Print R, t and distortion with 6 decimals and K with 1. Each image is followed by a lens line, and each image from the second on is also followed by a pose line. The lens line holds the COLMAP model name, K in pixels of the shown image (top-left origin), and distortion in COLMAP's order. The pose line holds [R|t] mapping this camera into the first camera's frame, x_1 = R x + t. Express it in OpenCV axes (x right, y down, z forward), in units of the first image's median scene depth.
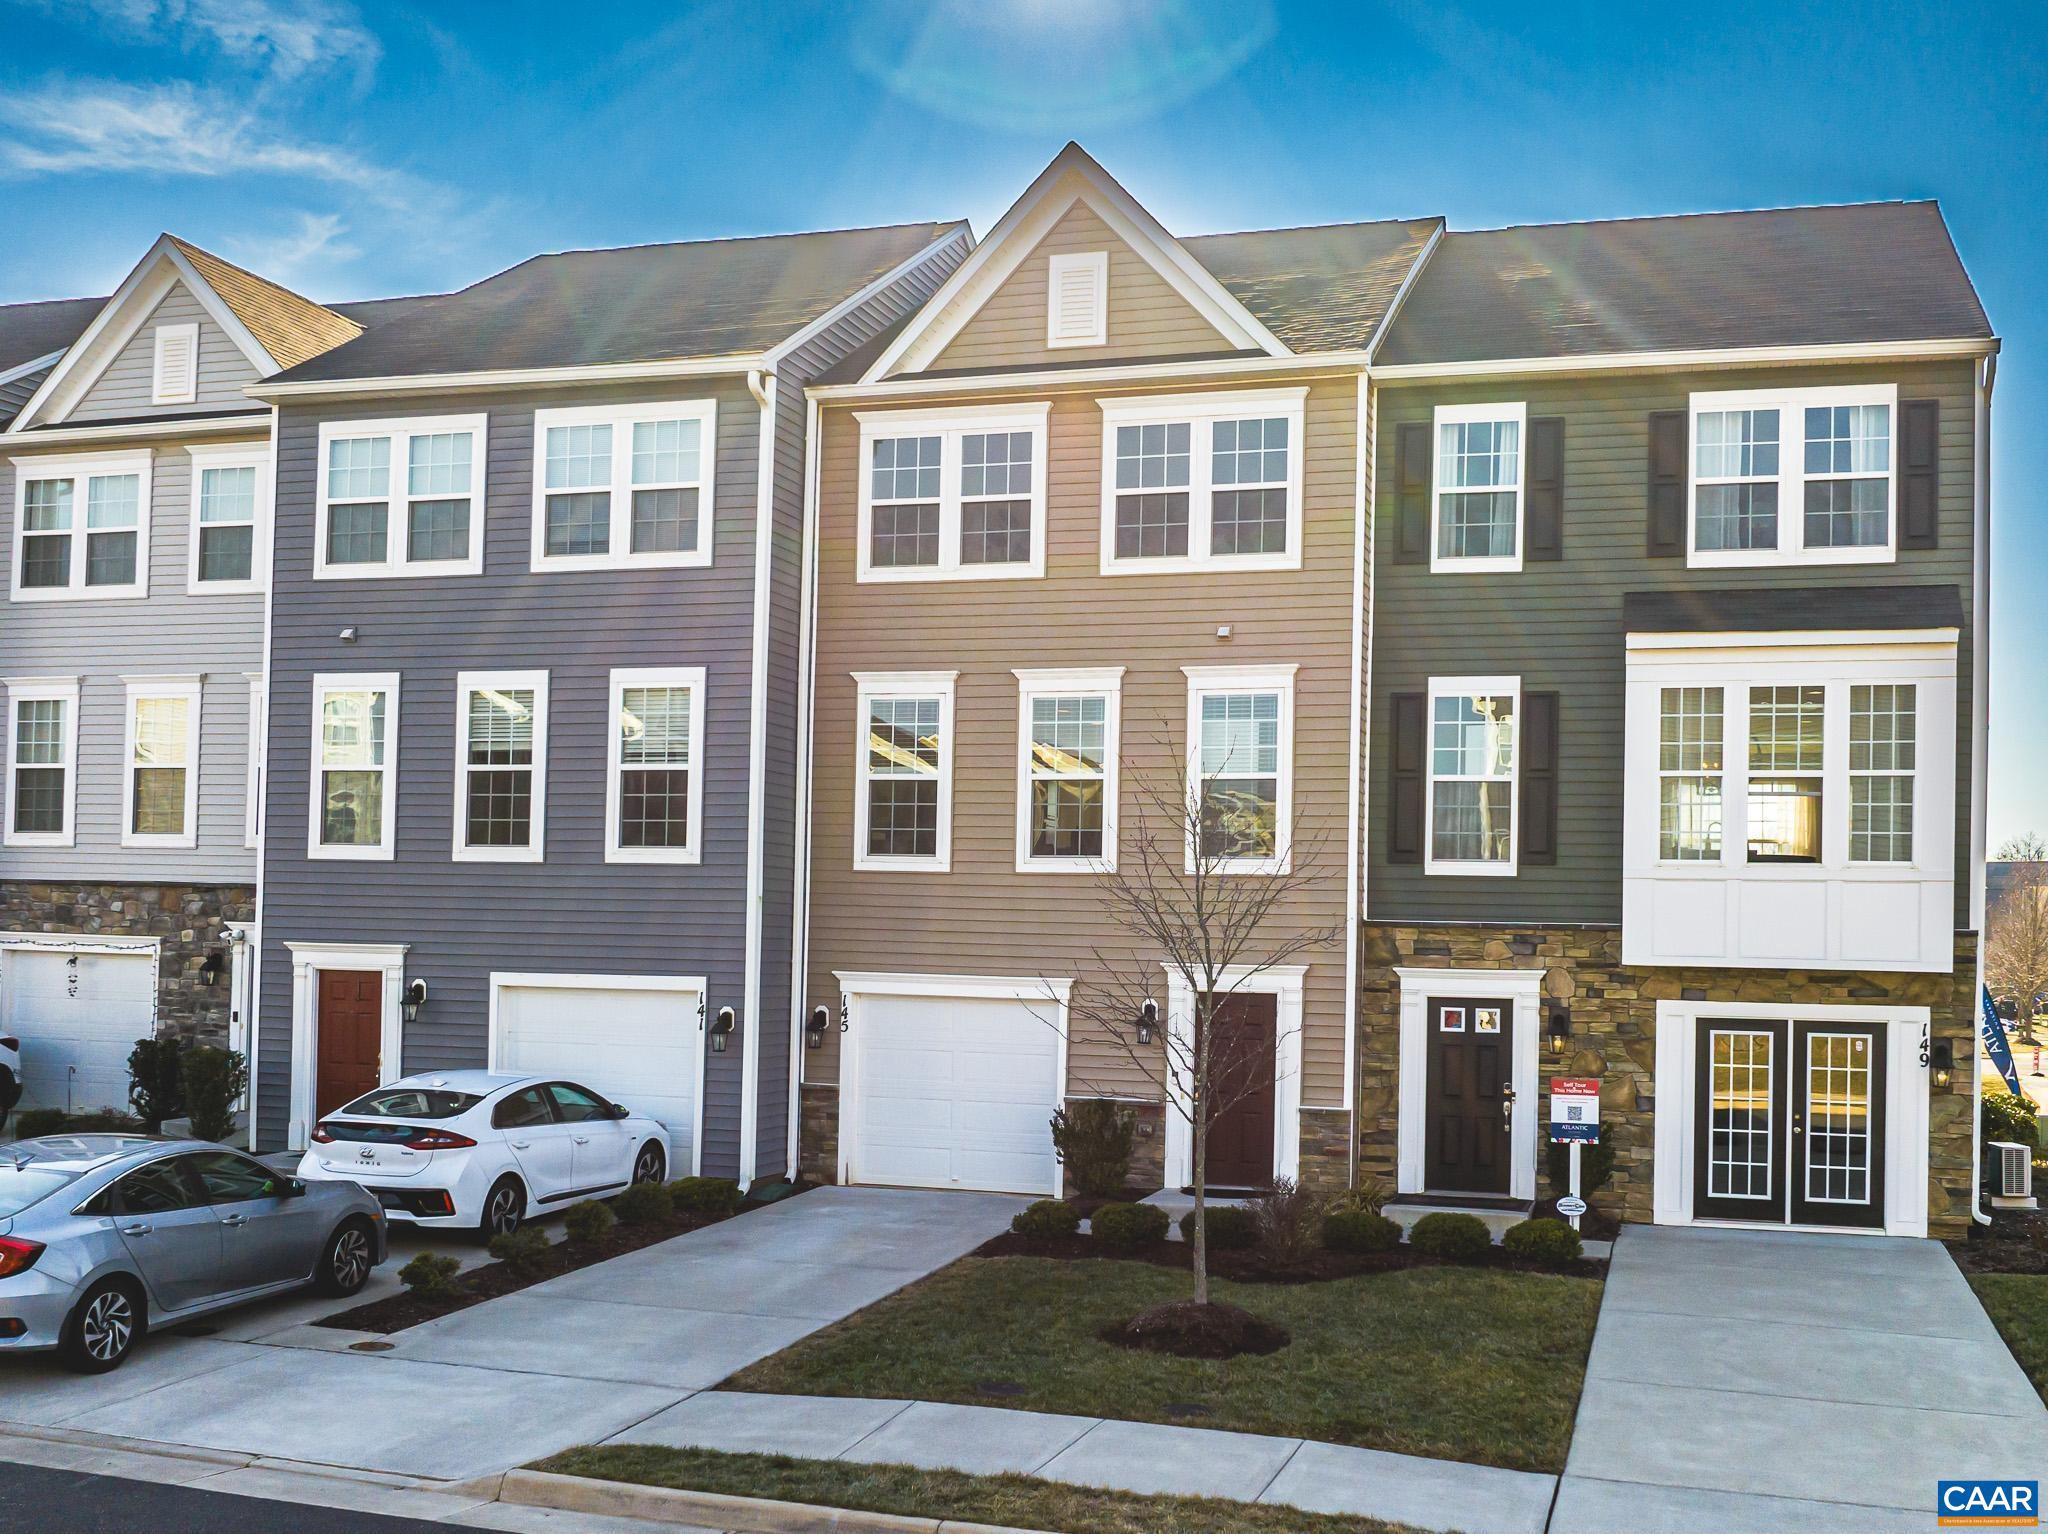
lens RADIAL K [[1766.4, 0, 1025.7], [0, 1766.4, 920.3], [0, 0, 1]] dist [-0.006605, -0.001185]
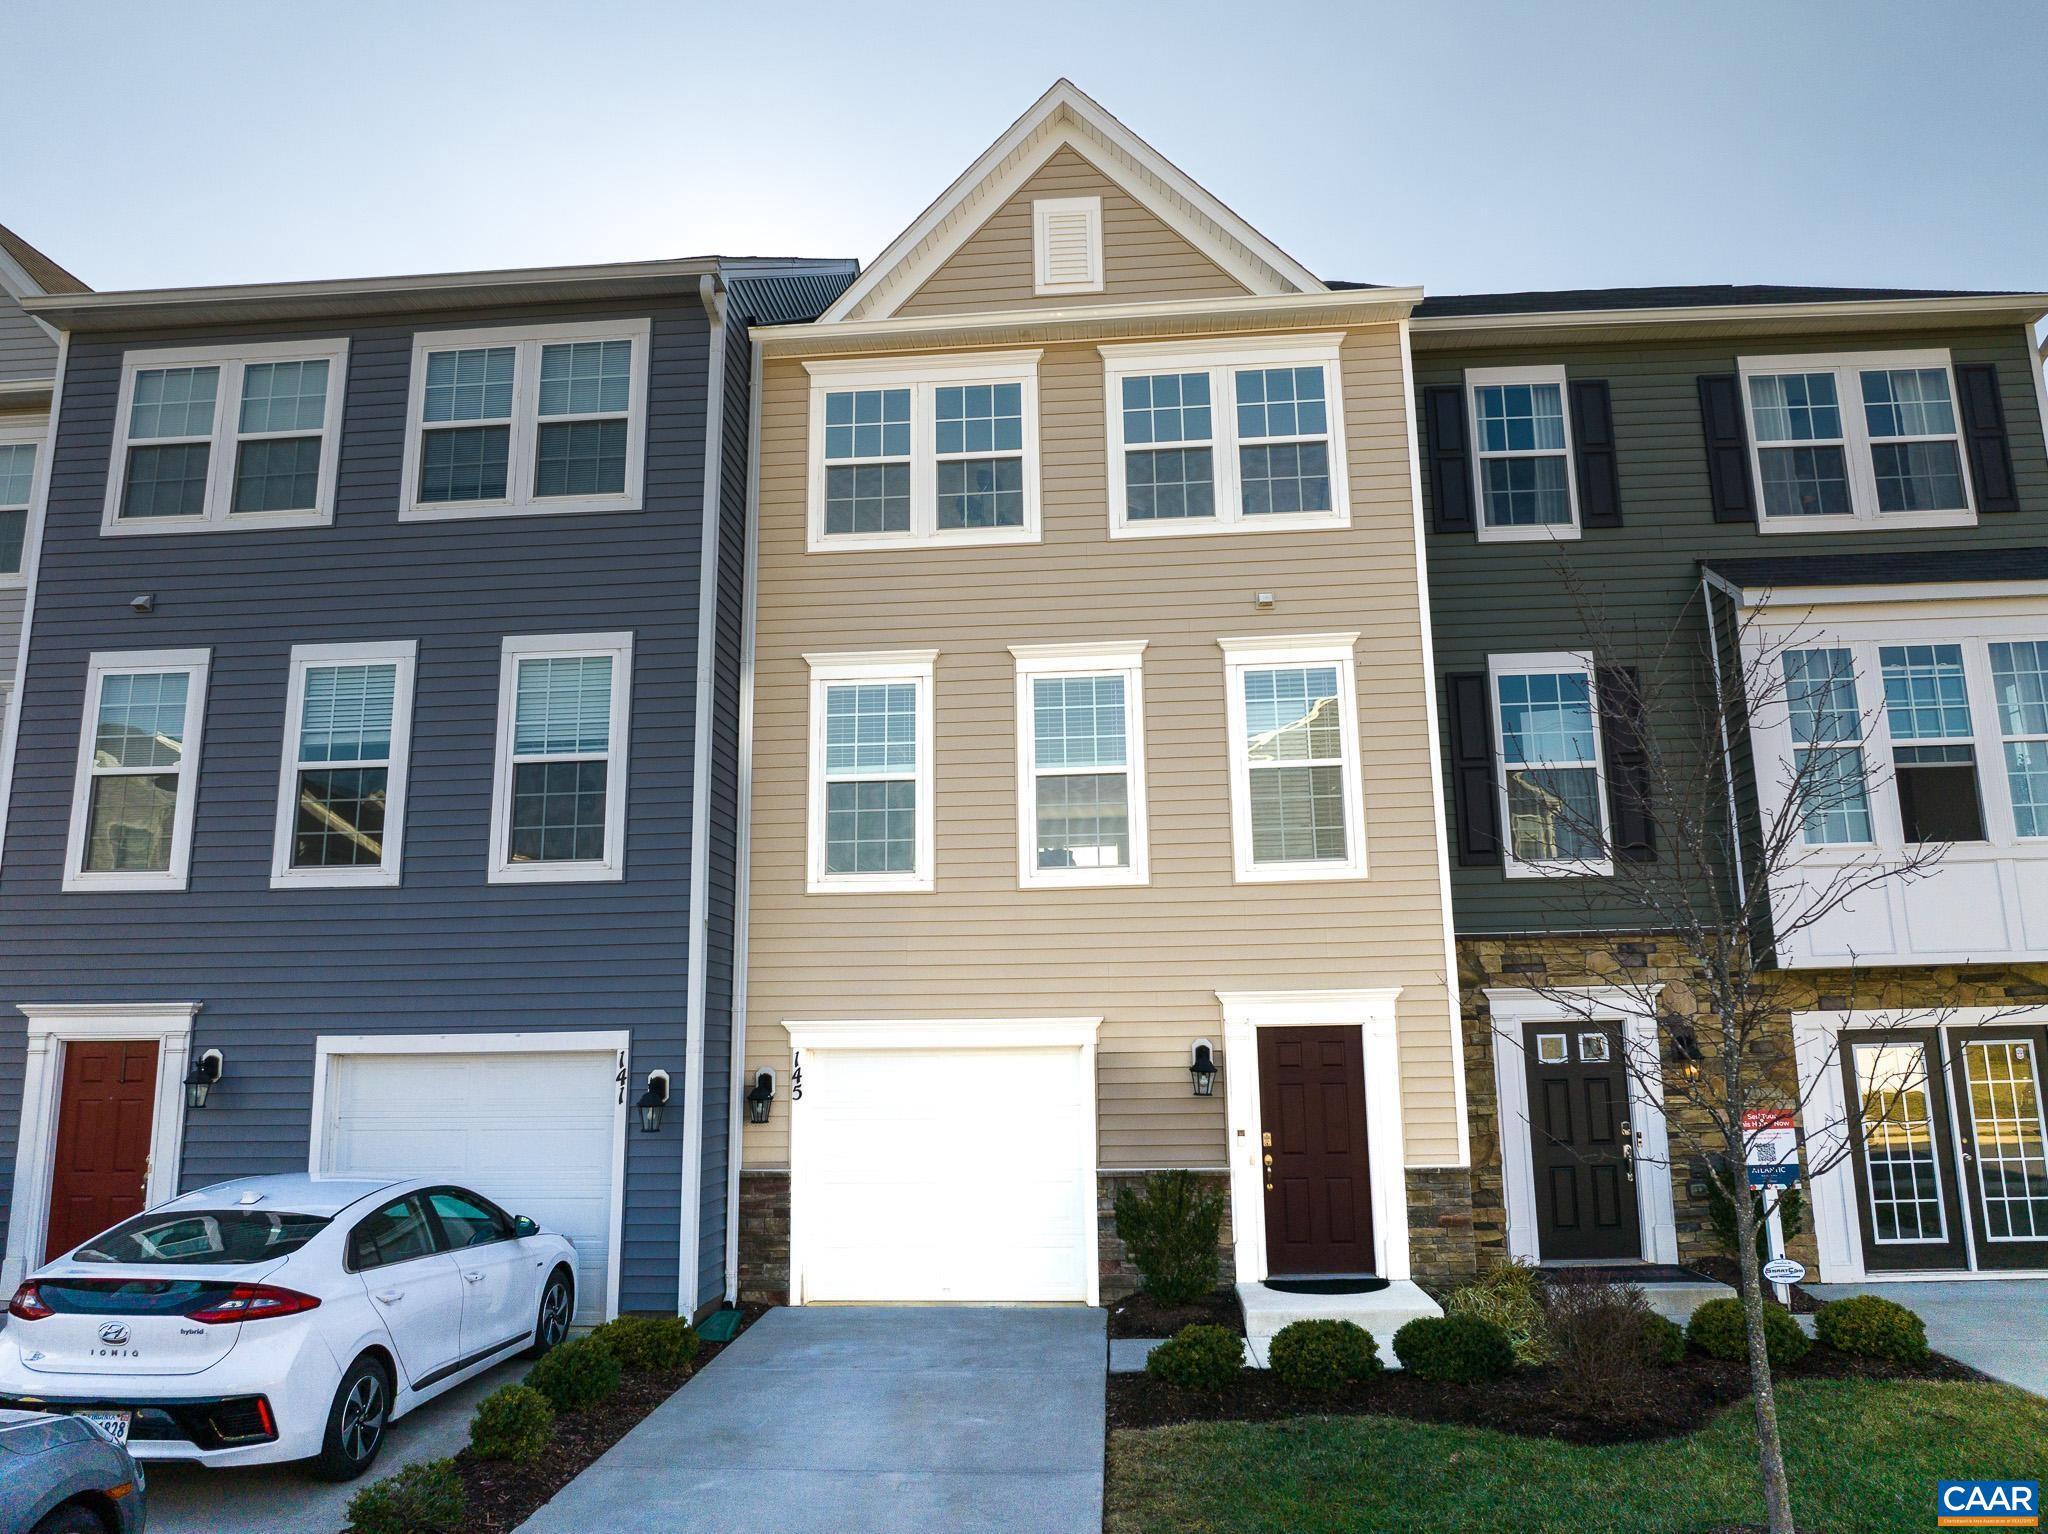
lens RADIAL K [[1417.4, 0, 1028.1], [0, 1417.4, 761.6], [0, 0, 1]] dist [-0.033958, 0.001526]
pose [[0.979527, 0.002811, 0.201294, -0.137173], [0.033239, 0.983921, -0.175484, 0.030763], [-0.198551, 0.178582, 0.963684, 0.372770]]
